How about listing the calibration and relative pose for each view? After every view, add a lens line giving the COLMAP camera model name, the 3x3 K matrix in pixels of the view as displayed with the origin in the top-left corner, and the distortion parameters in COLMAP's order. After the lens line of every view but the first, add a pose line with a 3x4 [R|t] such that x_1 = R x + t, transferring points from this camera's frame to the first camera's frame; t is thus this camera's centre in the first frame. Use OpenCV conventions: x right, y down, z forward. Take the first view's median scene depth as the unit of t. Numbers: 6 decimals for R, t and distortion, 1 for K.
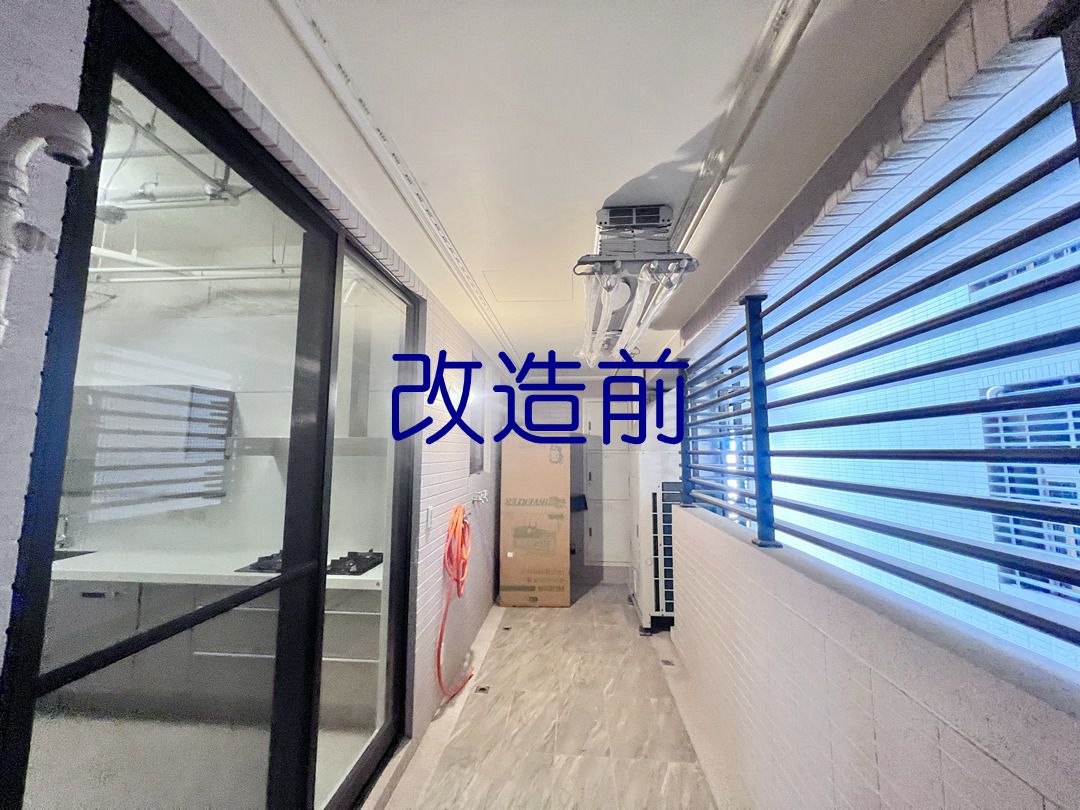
lens RADIAL K [[429.6, 0, 535.7], [0, 429.6, 404.7], [0, 0, 1]] dist [-0.004063, 0.000339]
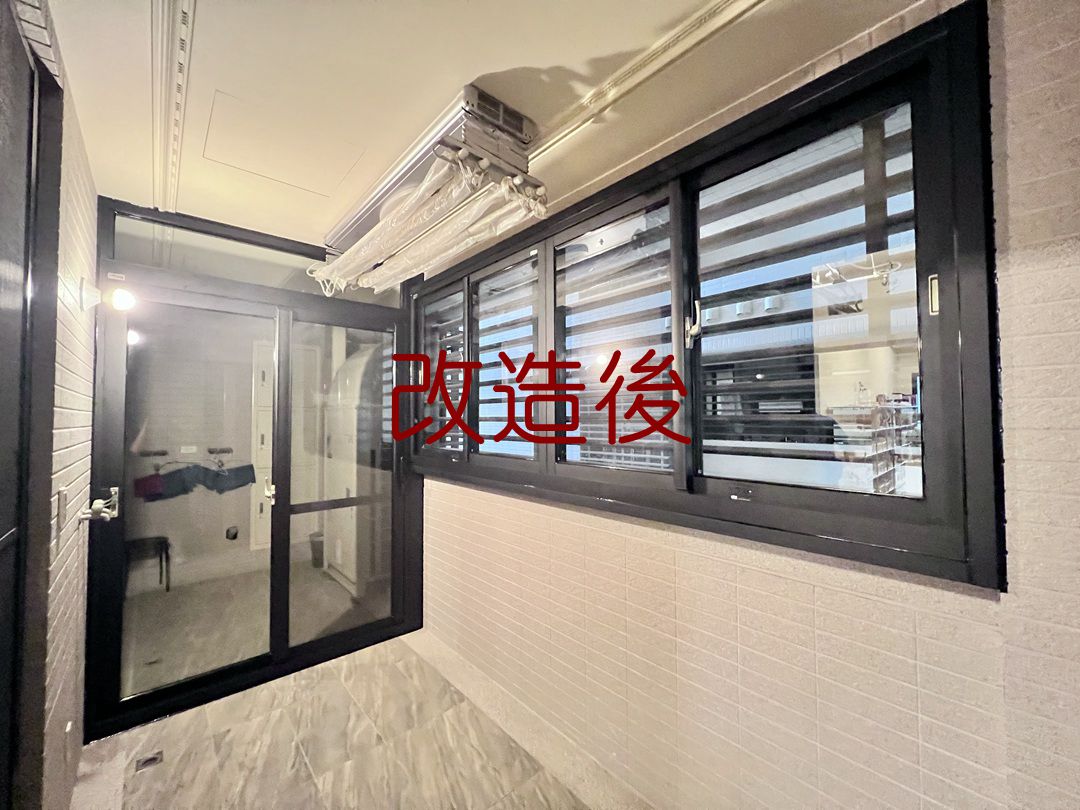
lens RADIAL K [[429.6, 0, 540.1], [0, 429.6, 405.6], [0, 0, 1]] dist [-0.004063, 0.000339]
pose [[0.685158, 0.013853, 0.728263, -0.254831], [-0.073343, 0.996050, 0.050055, 0.071204], [-0.724693, -0.087708, 0.683467, 0.233035]]
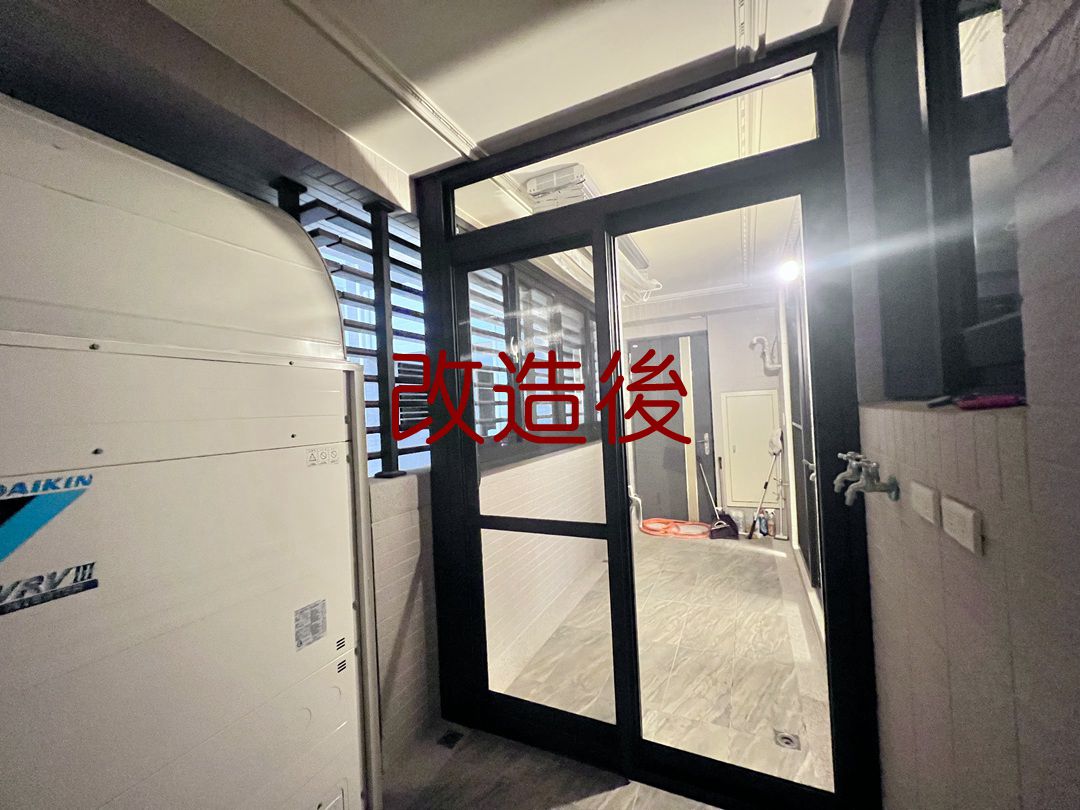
lens RADIAL K [[429.6, 0, 537.3], [0, 429.6, 406.3], [0, 0, 1]] dist [-0.004063, 0.000339]
pose [[-0.933561, 0.044574, 0.355636, -0.037880], [0.001977, 0.992862, -0.119253, 0.336028], [-0.358413, -0.110627, -0.926985, 2.254805]]
